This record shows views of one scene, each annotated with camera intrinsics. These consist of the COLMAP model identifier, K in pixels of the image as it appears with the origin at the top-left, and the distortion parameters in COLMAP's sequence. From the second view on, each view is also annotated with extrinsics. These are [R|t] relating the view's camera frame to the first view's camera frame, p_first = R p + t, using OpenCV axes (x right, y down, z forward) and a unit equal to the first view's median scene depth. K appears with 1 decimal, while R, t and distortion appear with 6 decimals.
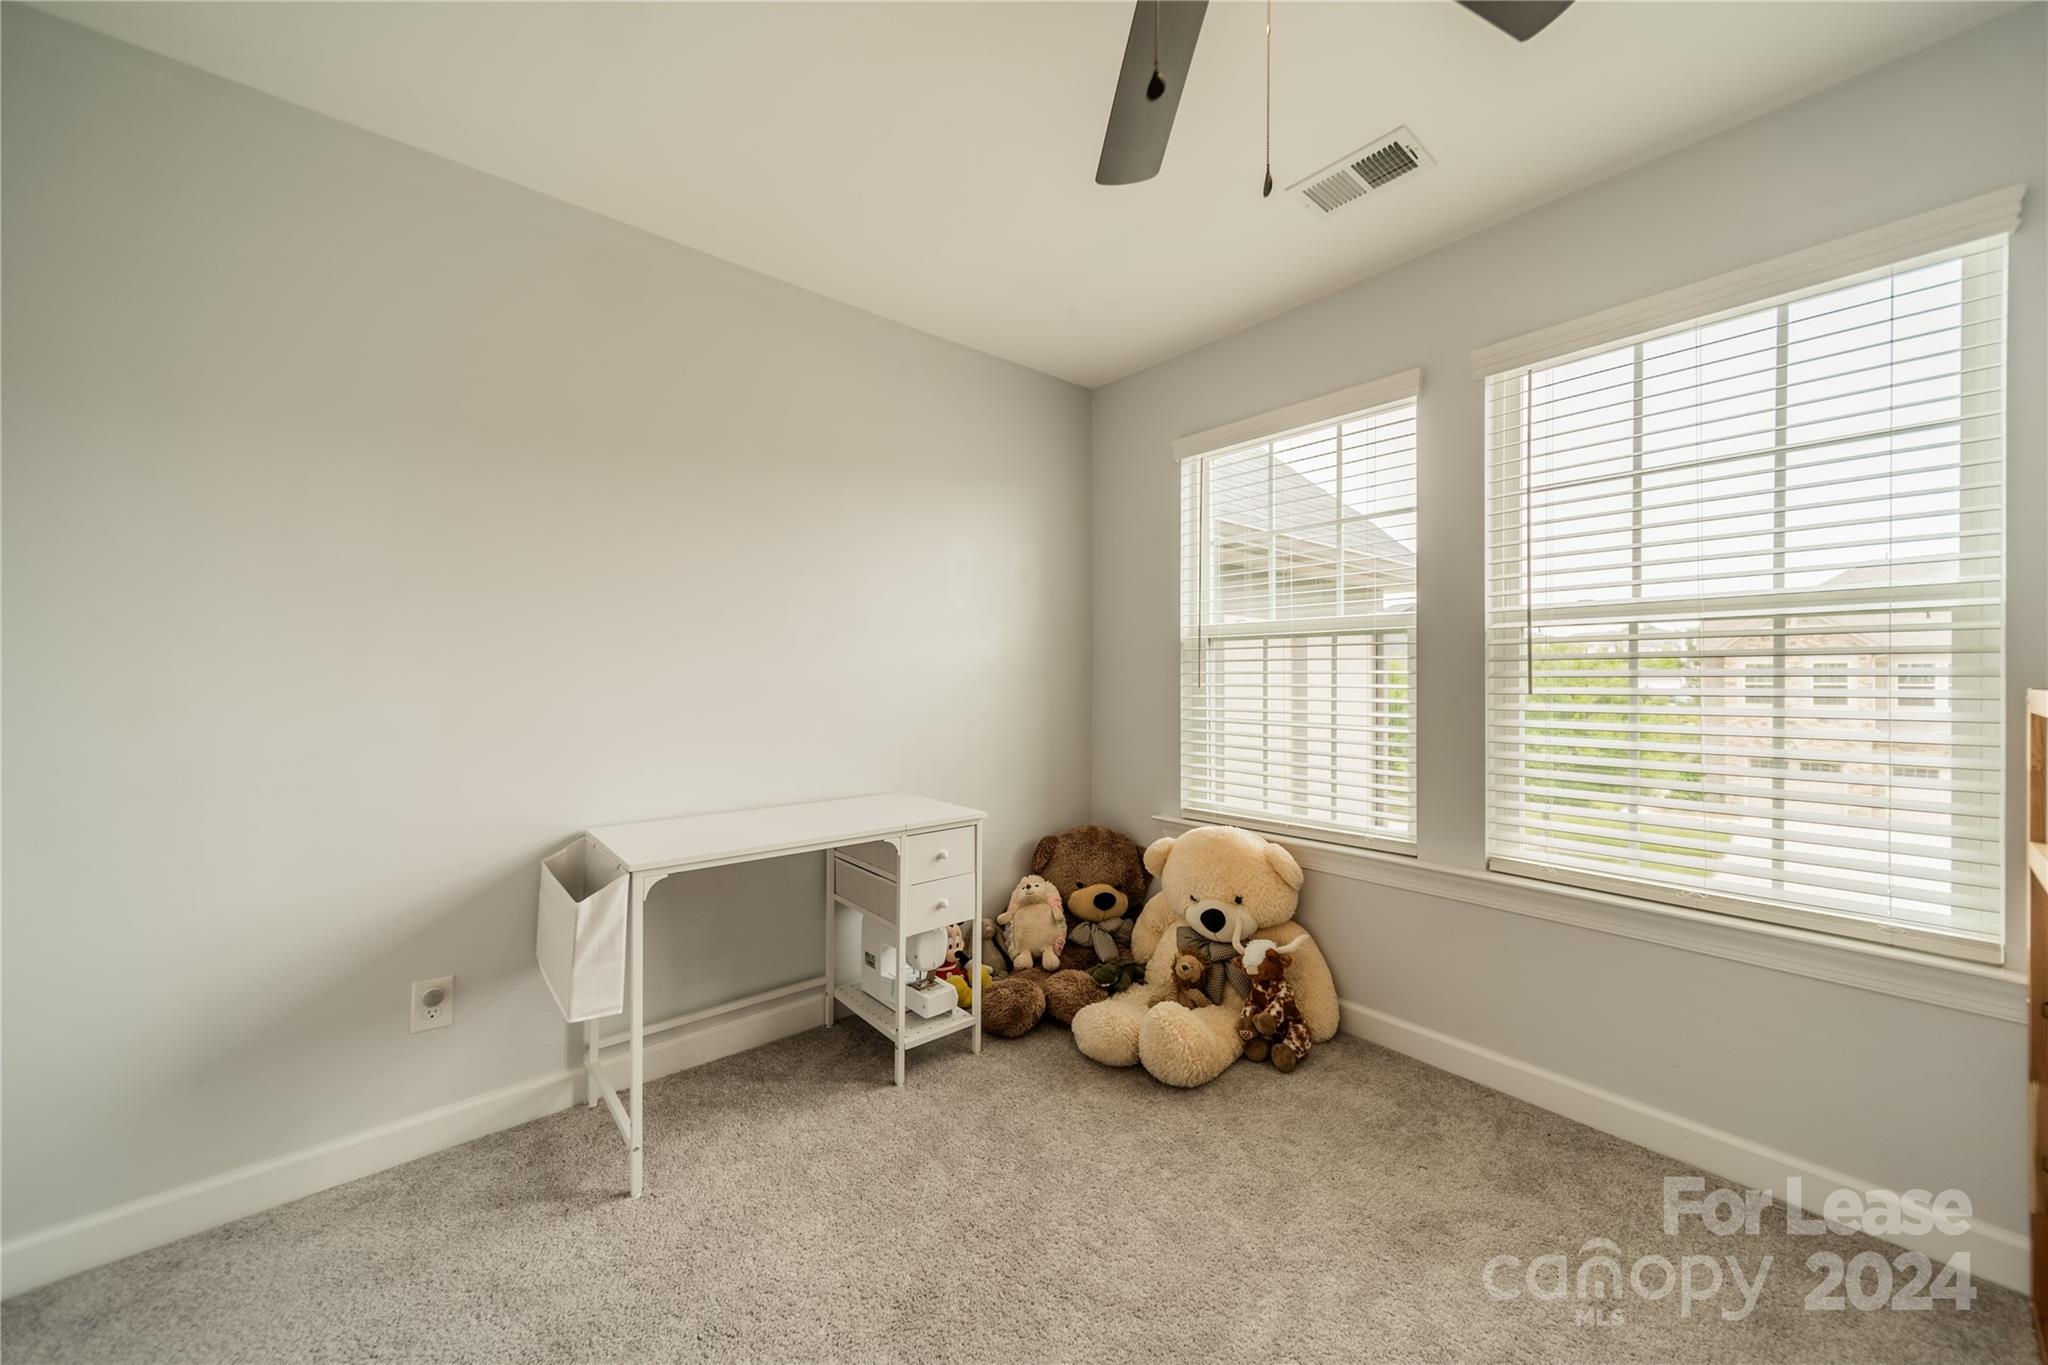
lens RADIAL K [[722.0, 0, 1030.1], [0, 722.0, 678.0], [0, 0, 1]] dist [0.007185, -0.000034]
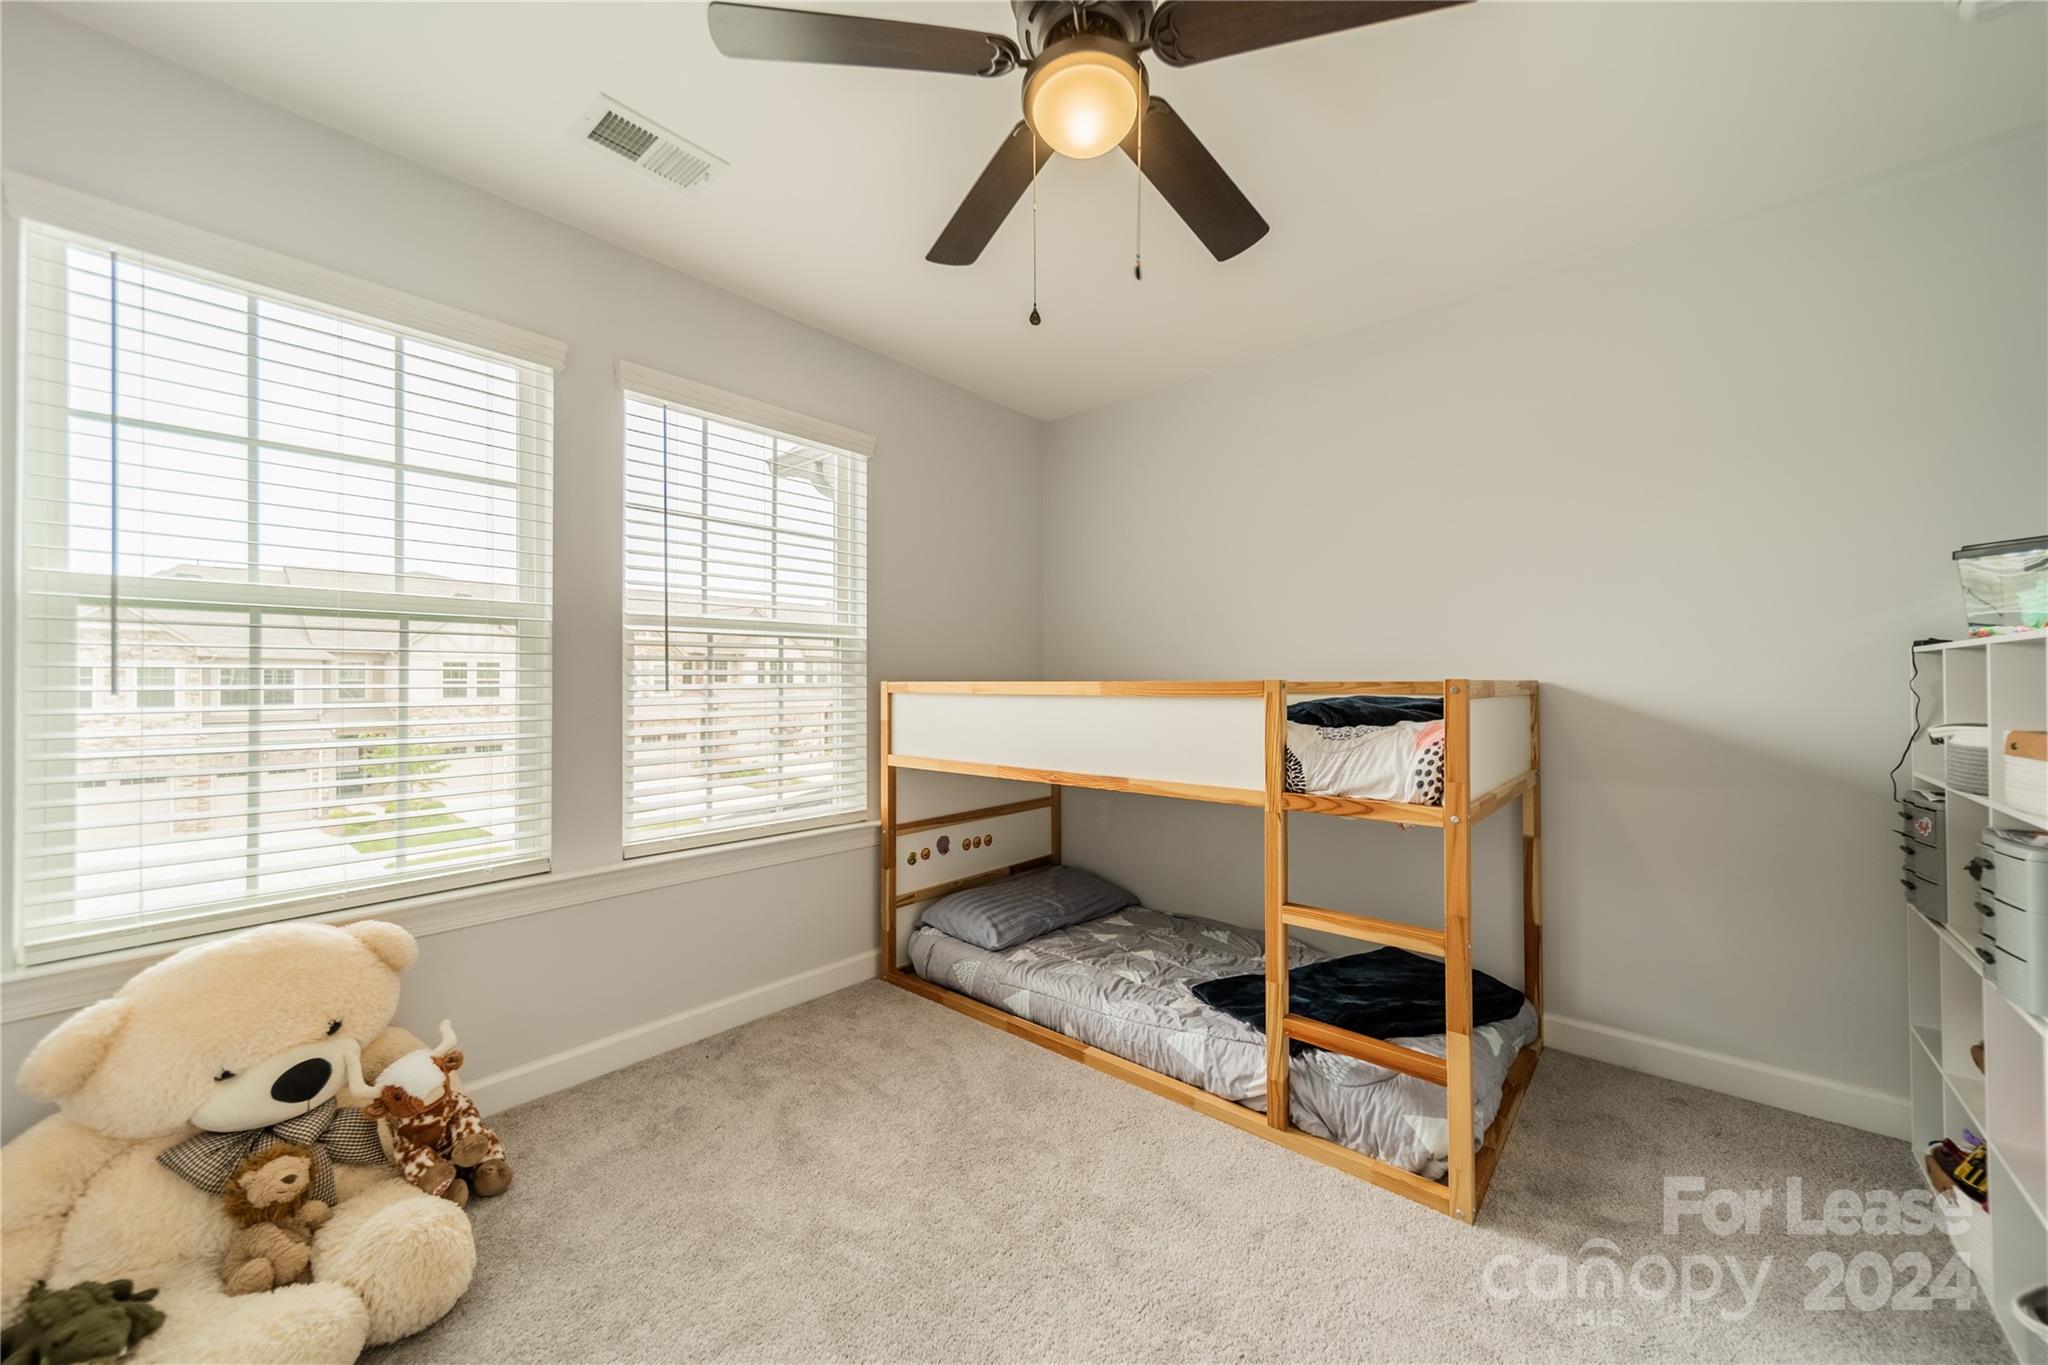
lens RADIAL K [[728.2, 0, 1028.2], [0, 728.2, 674.5], [0, 0, 1]] dist [0.007142, -0.000128]
pose [[-0.119154, 0.001841, 0.992874, -0.485551], [-0.001632, 0.999997, -0.002050, -0.001370], [-0.992874, -0.001864, -0.119151, 0.542610]]
